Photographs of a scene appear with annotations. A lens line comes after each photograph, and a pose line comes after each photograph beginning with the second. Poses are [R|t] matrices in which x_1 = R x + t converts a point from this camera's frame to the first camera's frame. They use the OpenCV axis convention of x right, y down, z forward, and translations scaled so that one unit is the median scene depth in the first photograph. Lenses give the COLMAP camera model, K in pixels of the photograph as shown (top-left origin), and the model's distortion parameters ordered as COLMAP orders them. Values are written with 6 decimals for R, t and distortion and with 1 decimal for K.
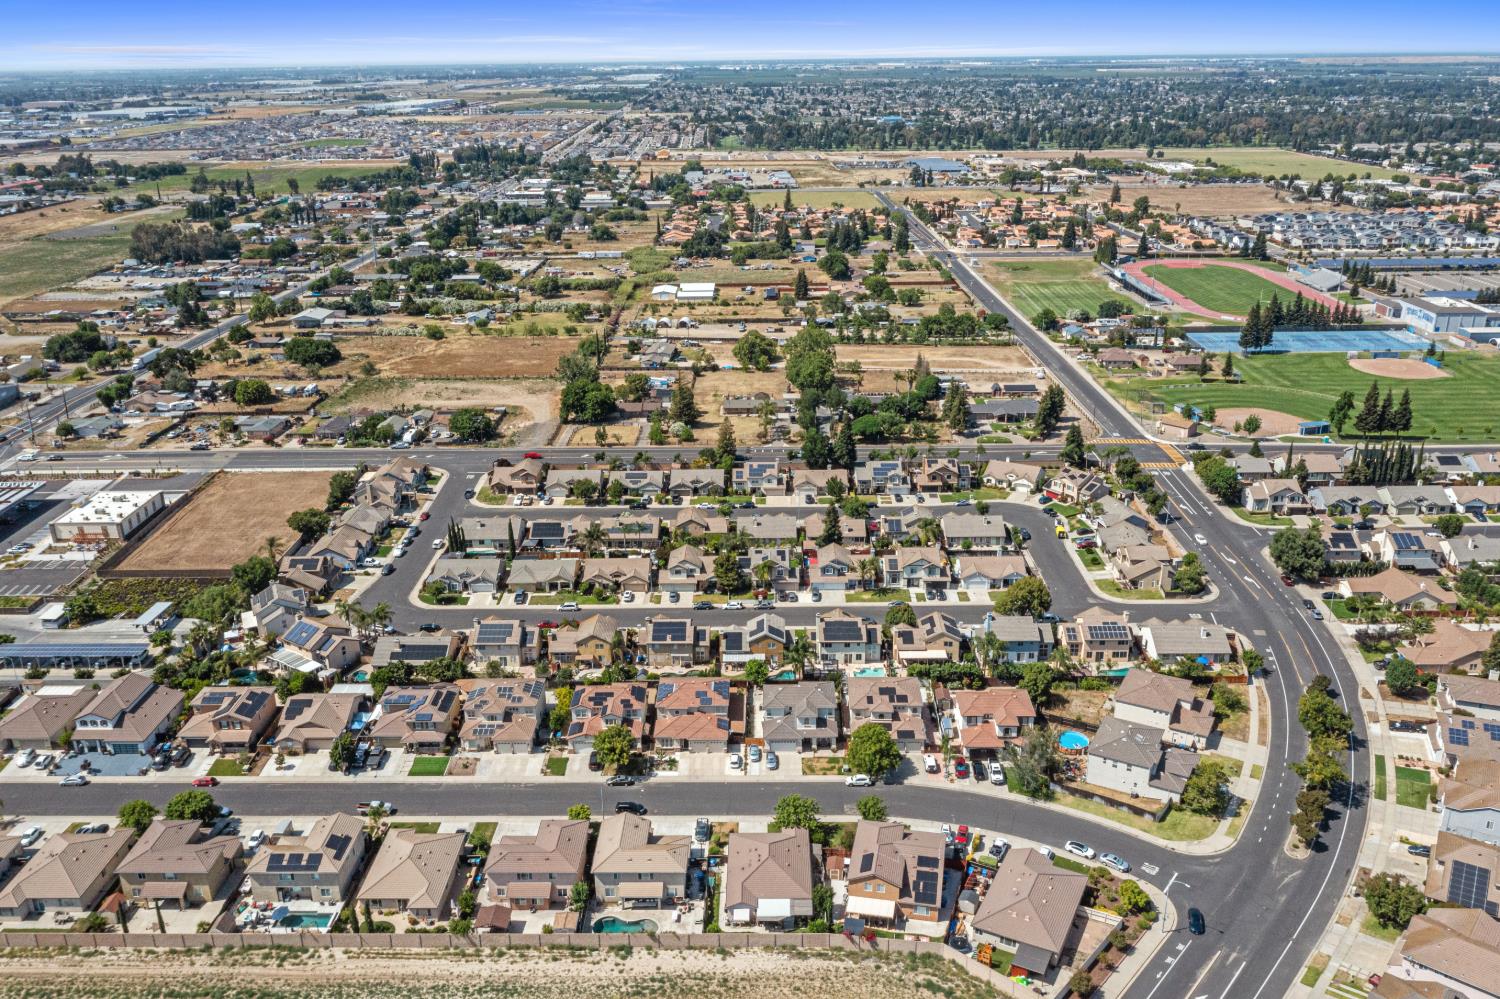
lens RADIAL K [[1190.8, 0, 750.0], [0, 1190.8, 499.5], [0, 0, 1]] dist [-0.009267, 0.000104]
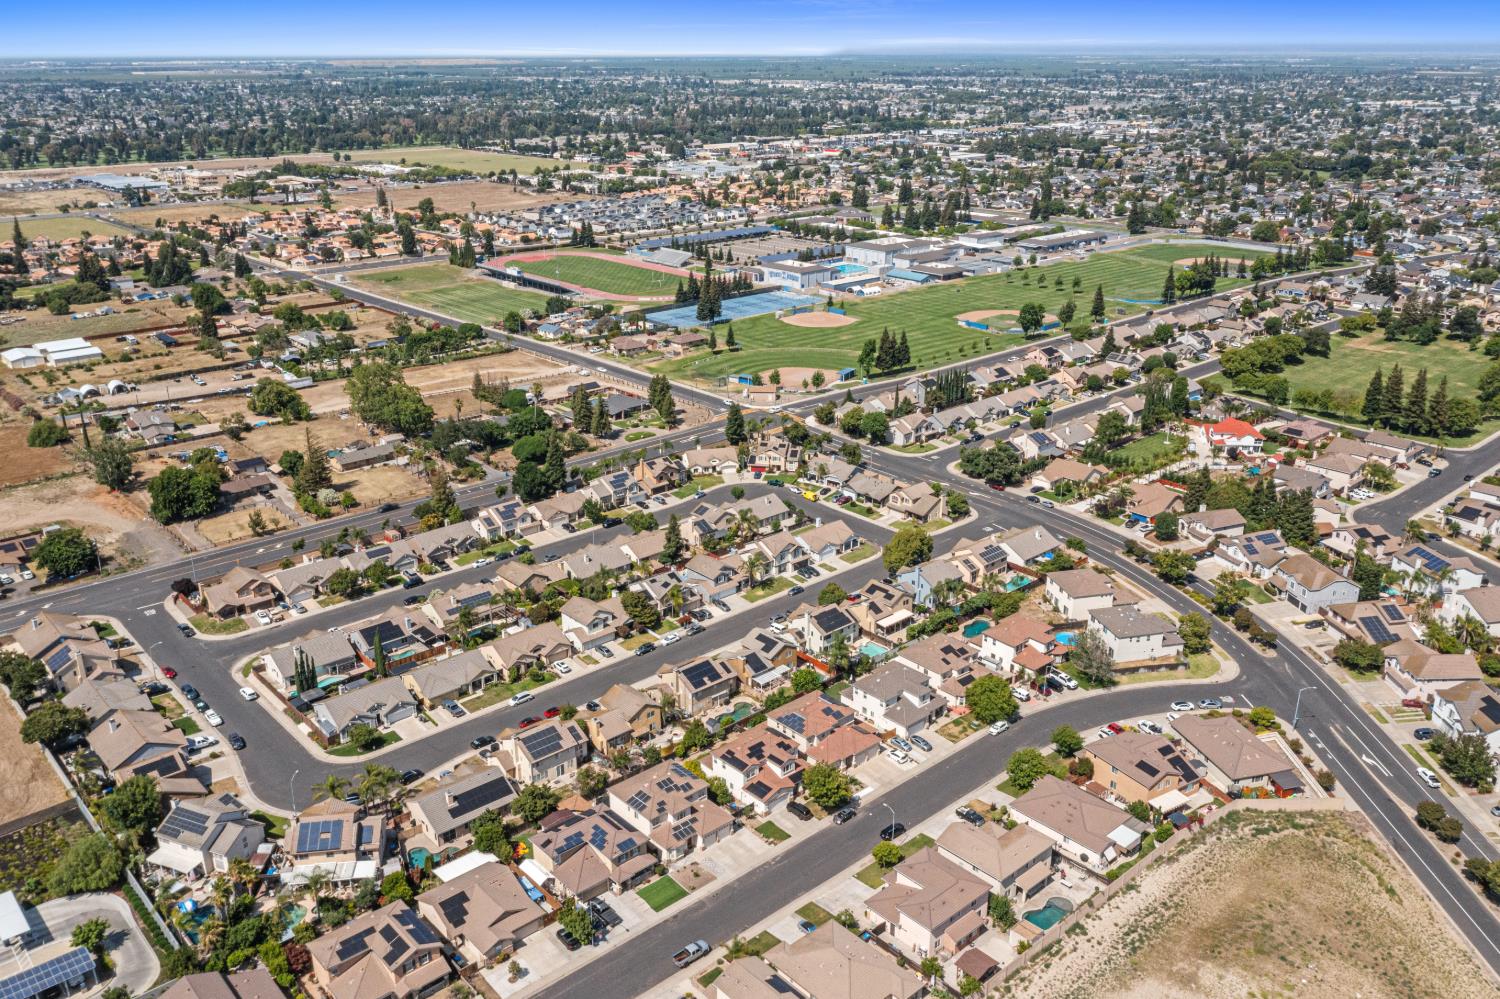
lens RADIAL K [[1190.8, 0, 750.0], [0, 1190.8, 499.5], [0, 0, 1]] dist [-0.009267, 0.000104]
pose [[0.737447, -0.228476, 0.635587, -0.466624], [0.229437, 0.969828, 0.082419, -0.071135], [-0.635241, 0.085048, 0.767617, 0.184077]]
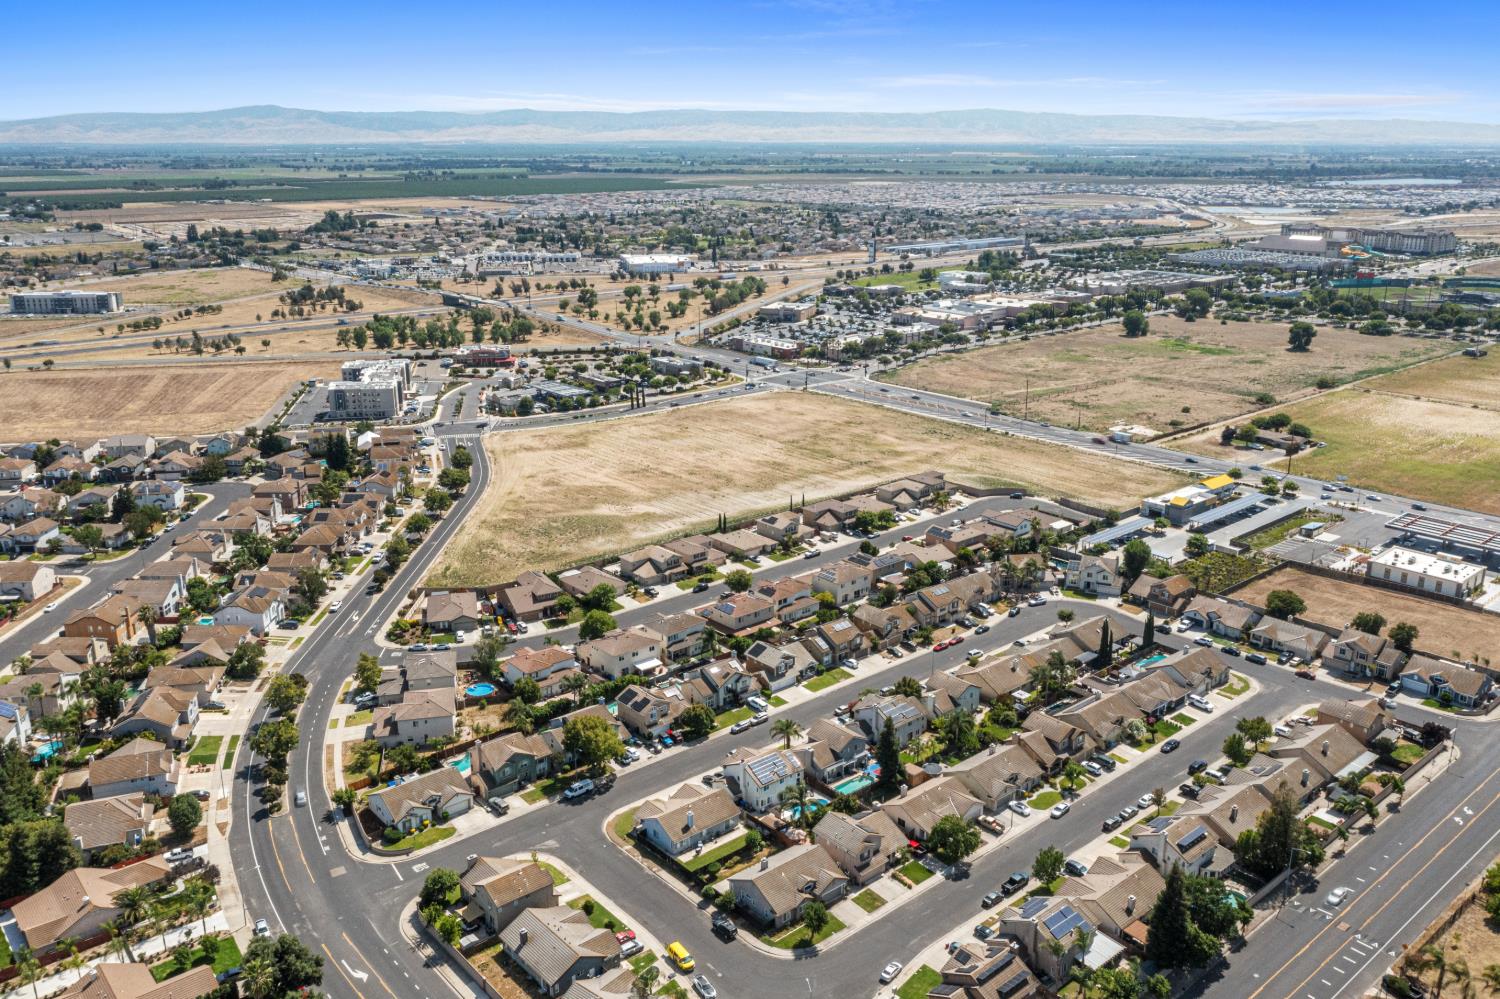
lens RADIAL K [[1211.5, 0, 750.0], [0, 1211.5, 499.5], [0, 0, 1]] dist [-0.008814, 0.000812]
pose [[-0.747550, 0.203831, -0.632157, 0.550224], [-0.222488, 0.819921, 0.527474, -0.463317], [0.625834, 0.534960, -0.567582, 1.201358]]
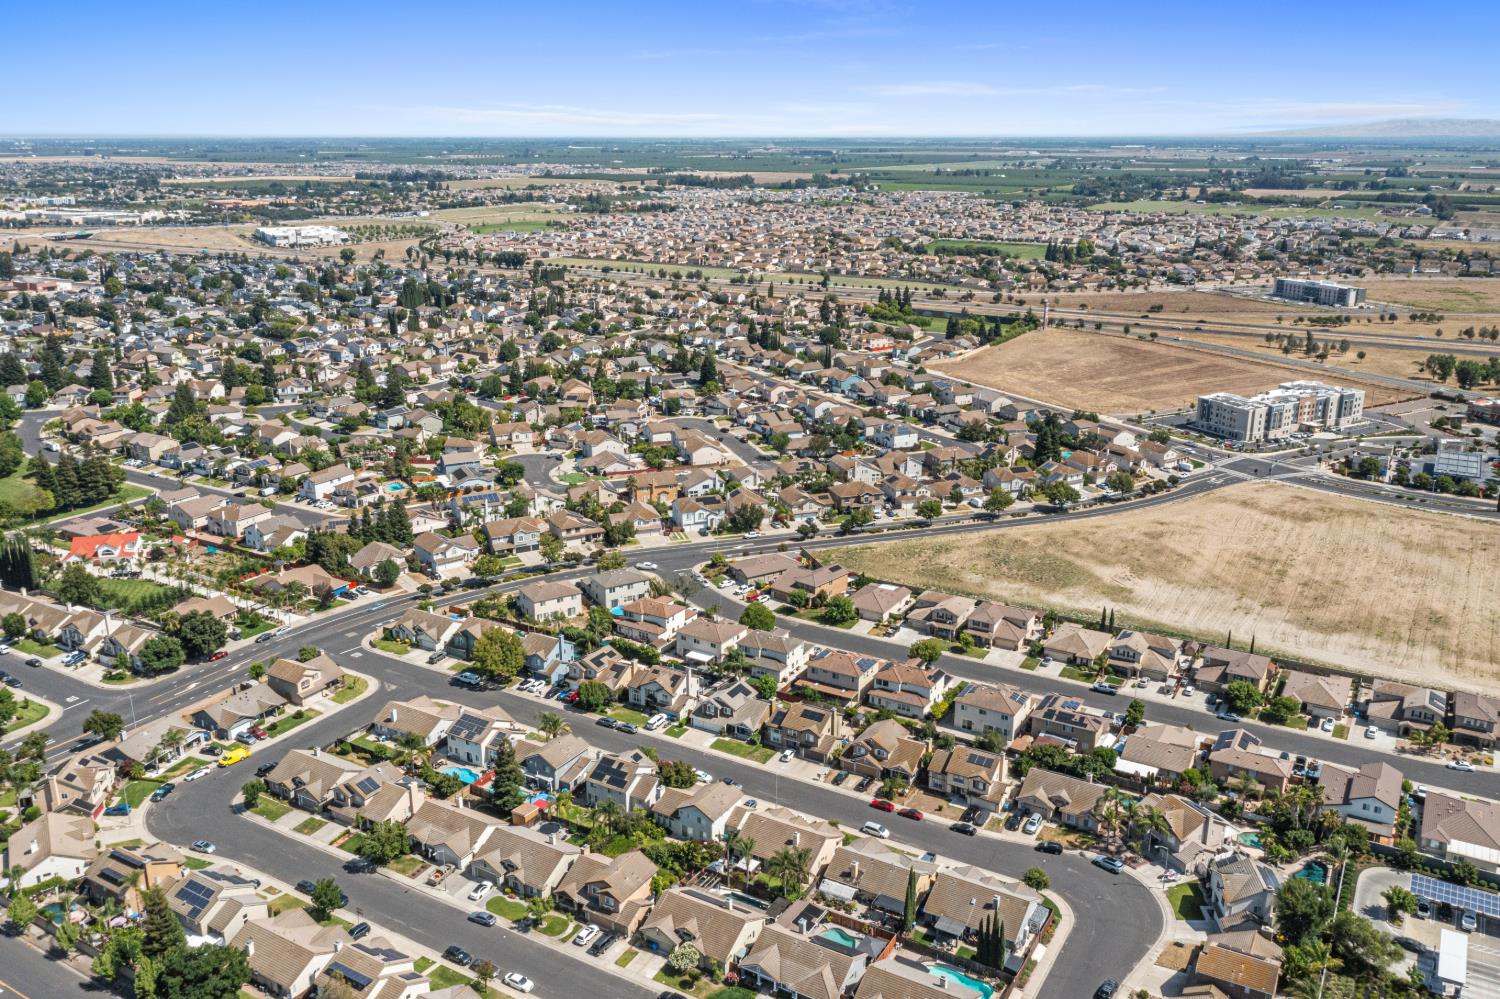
lens RADIAL K [[1211.5, 0, 750.0], [0, 1211.5, 499.5], [0, 0, 1]] dist [-0.008814, 0.000812]
pose [[-0.863529, -0.132959, 0.486456, -0.377528], [0.188570, 0.809512, 0.555996, -0.467641], [-0.467716, 0.571850, -0.673965, 1.238313]]
